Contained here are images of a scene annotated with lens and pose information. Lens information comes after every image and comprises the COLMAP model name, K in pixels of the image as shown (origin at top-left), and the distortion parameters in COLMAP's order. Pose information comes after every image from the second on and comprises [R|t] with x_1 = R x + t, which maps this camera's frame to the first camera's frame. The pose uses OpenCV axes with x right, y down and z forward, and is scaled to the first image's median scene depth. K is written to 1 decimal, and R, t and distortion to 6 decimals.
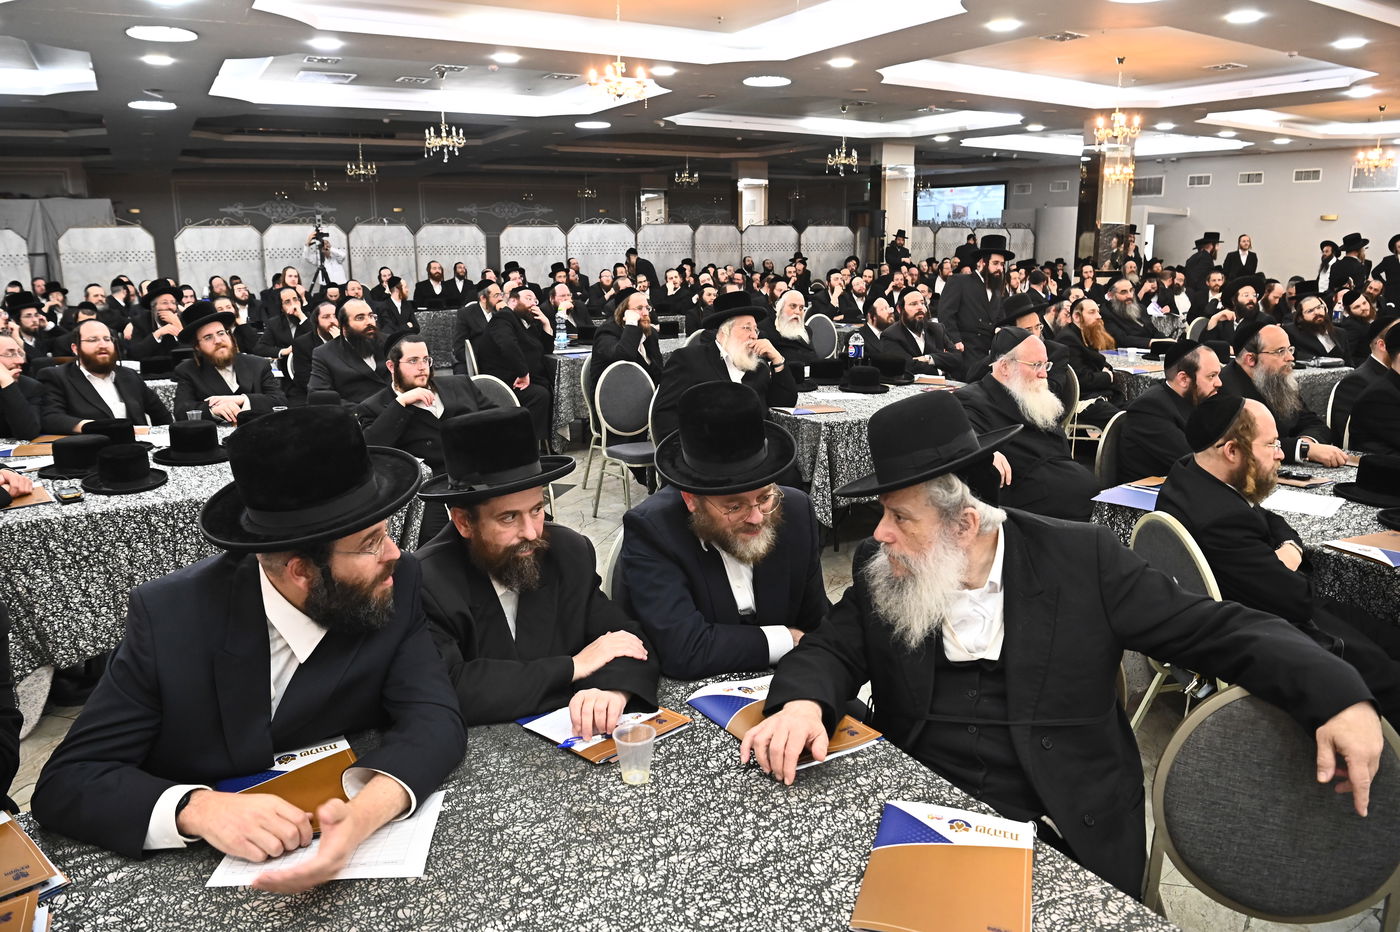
lens RADIAL K [[951.3, 0, 697.5], [0, 951.3, 467.4], [0, 0, 1]] dist [-0.076592, 0.015782]
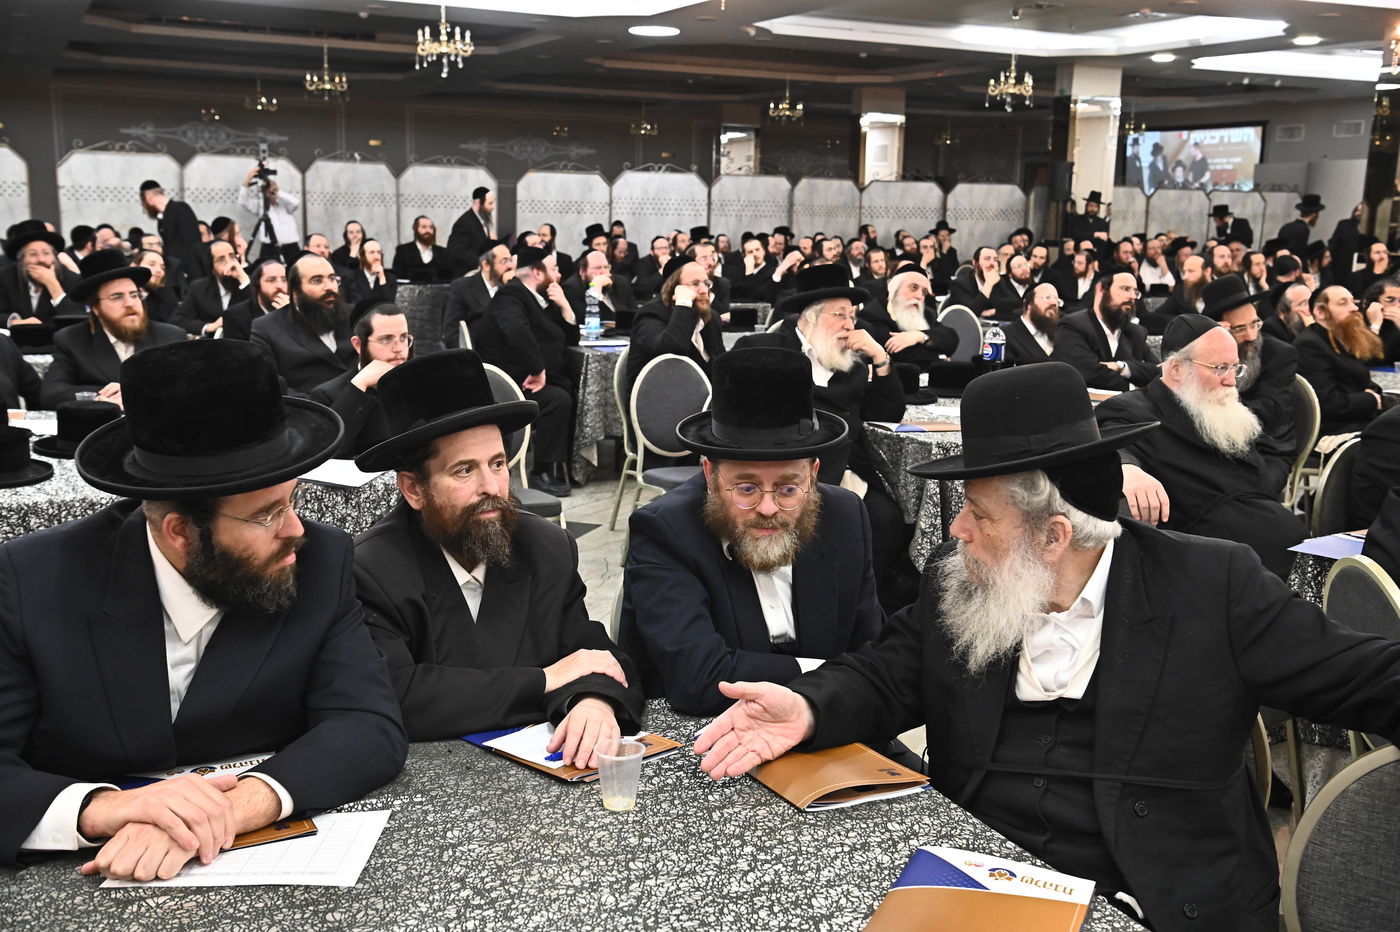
lens RADIAL K [[1393.0, 0, 700.0], [0, 1393.0, 466.0], [0, 0, 1]] dist [0.004752, 0.089551]
pose [[0.996838, 0.040857, -0.068149, 0.009322], [-0.044068, 0.997955, -0.046300, 0.010180], [0.066118, 0.049157, 0.996600, -0.028695]]
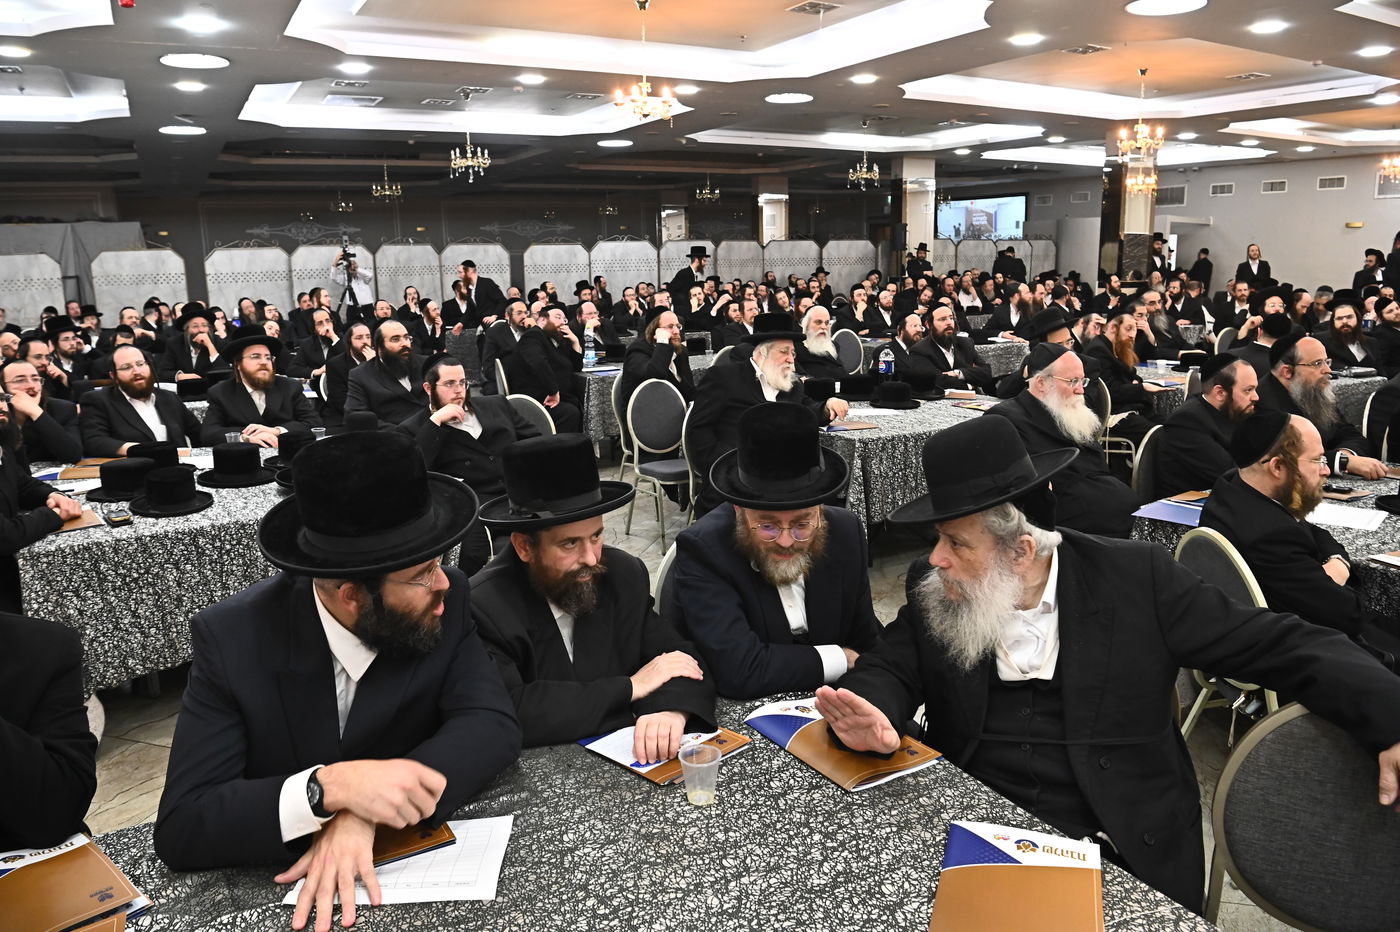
lens RADIAL K [[951.3, 0, 697.5], [0, 951.3, 467.4], [0, 0, 1]] dist [-0.076592, 0.015782]
pose [[0.999736, -0.008392, -0.021389, -0.005398], [0.008071, 0.999854, -0.015041, -0.001312], [0.021512, 0.014865, 0.999658, -0.001768]]
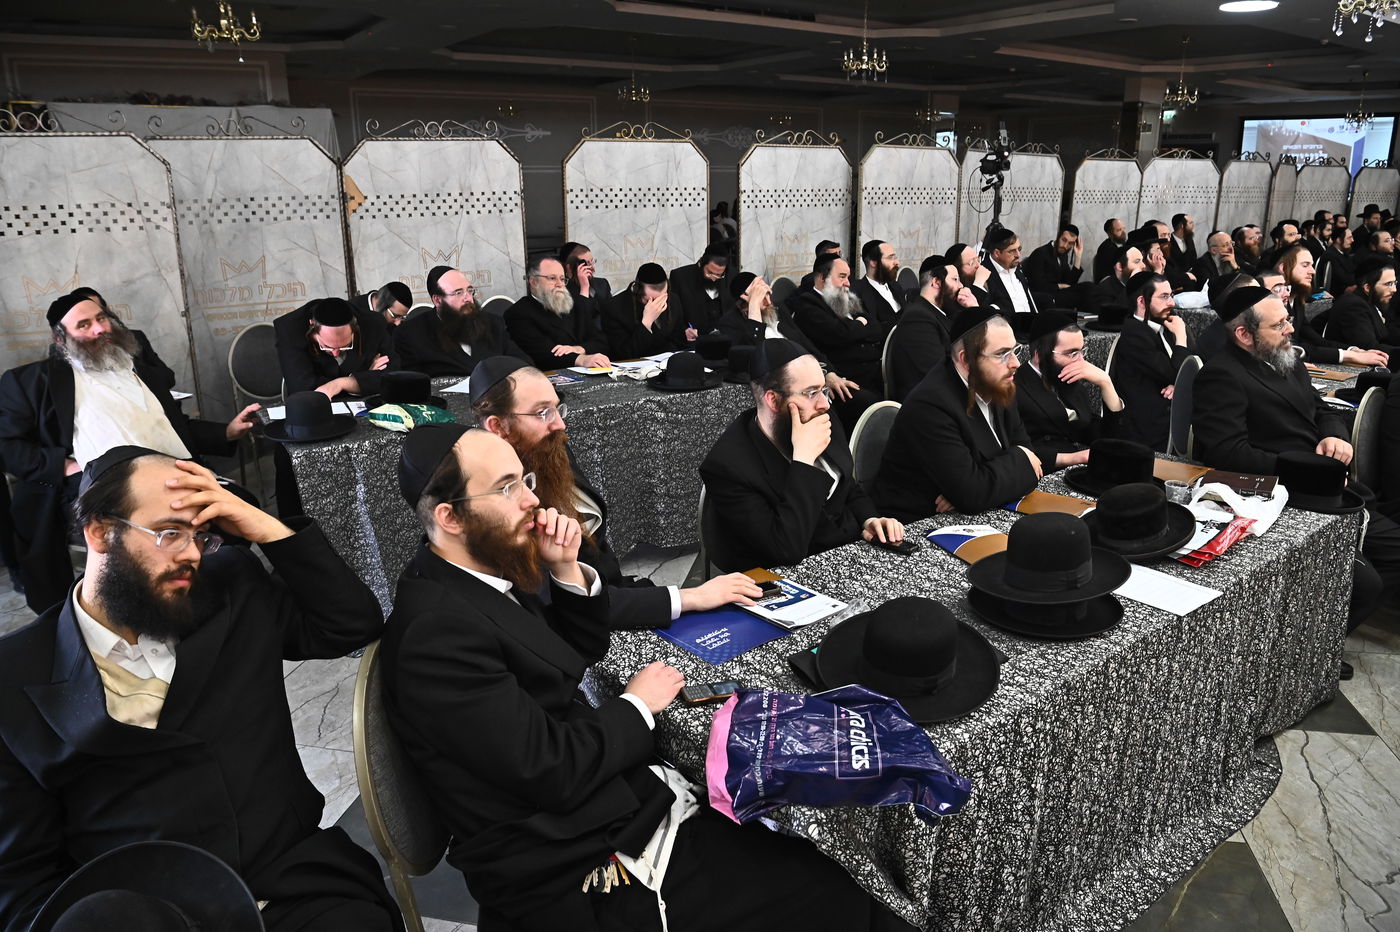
lens RADIAL K [[951.3, 0, 697.5], [0, 951.3, 467.4], [0, 0, 1]] dist [-0.076592, 0.015782]
pose [[0.997886, -0.019347, 0.062047, -0.662571], [0.015400, 0.997865, 0.063471, -0.110064], [-0.063143, -0.062382, 0.996053, 0.455750]]
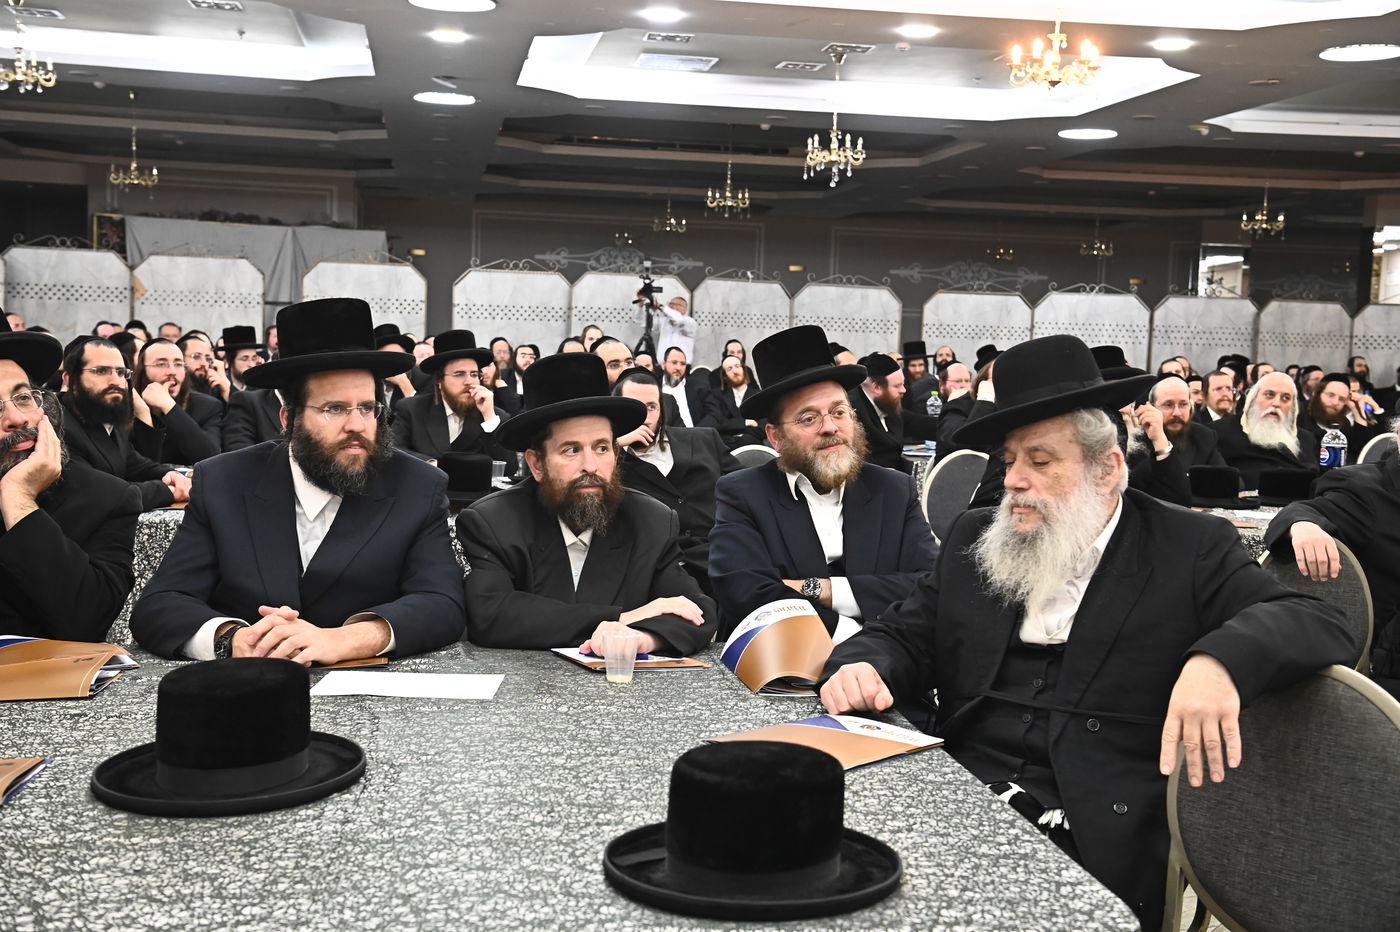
lens RADIAL K [[1674.1, 0, 700.0], [0, 1674.1, 466.0], [0, 0, 1]] dist [0.094704, 0.048356]
pose [[0.929763, 0.065750, -0.362240, 0.083857], [-0.122930, 0.982897, -0.137122, 0.041890], [0.347028, 0.172021, 0.921944, -0.090969]]
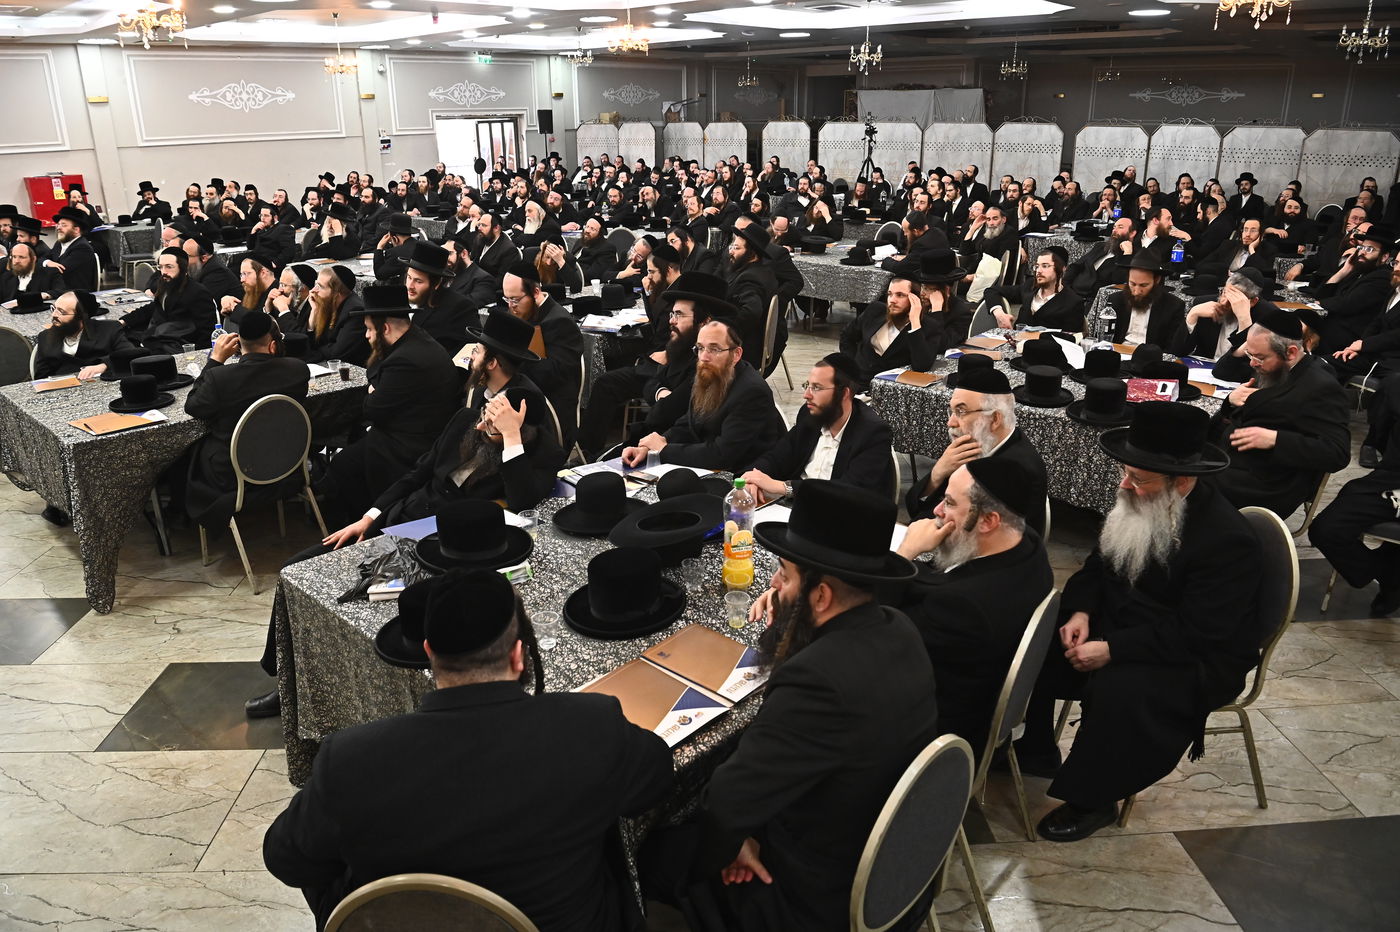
lens RADIAL K [[951.3, 0, 697.5], [0, 951.3, 467.4], [0, 0, 1]] dist [-0.076592, 0.015782]
pose [[0.295188, 0.333955, -0.895175, 0.838723], [-0.209665, 0.936729, 0.280319, -0.140962], [0.932151, 0.104940, 0.346530, 0.425083]]
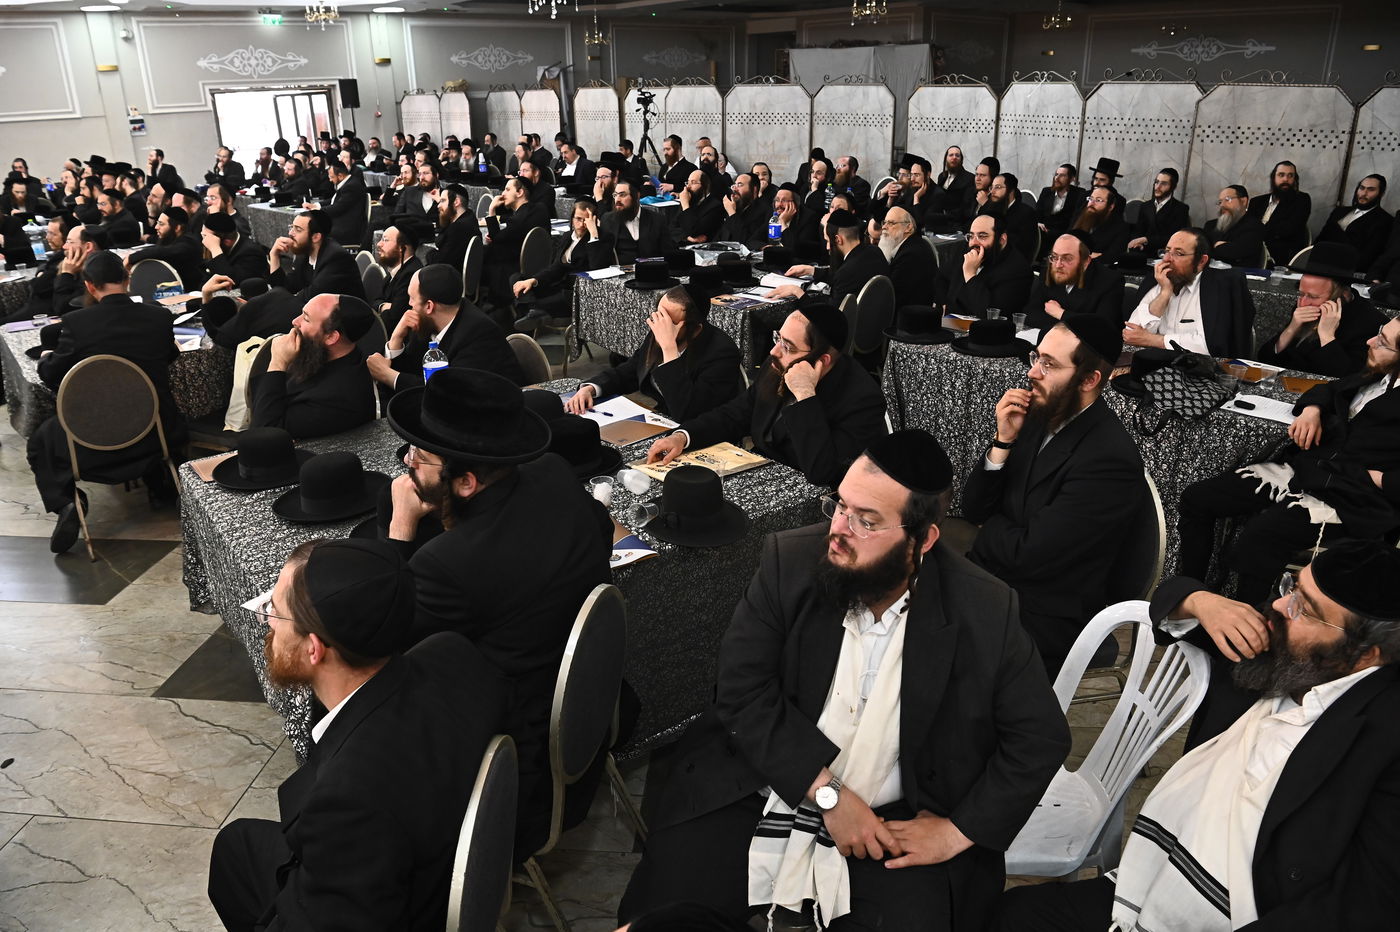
lens RADIAL K [[951.3, 0, 697.5], [0, 951.3, 467.4], [0, 0, 1]] dist [-0.076592, 0.015782]
pose [[0.177895, 0.369506, -0.912041, 0.607449], [-0.209043, 0.919861, 0.331900, -0.248104], [0.961590, 0.131612, 0.240881, 0.927160]]
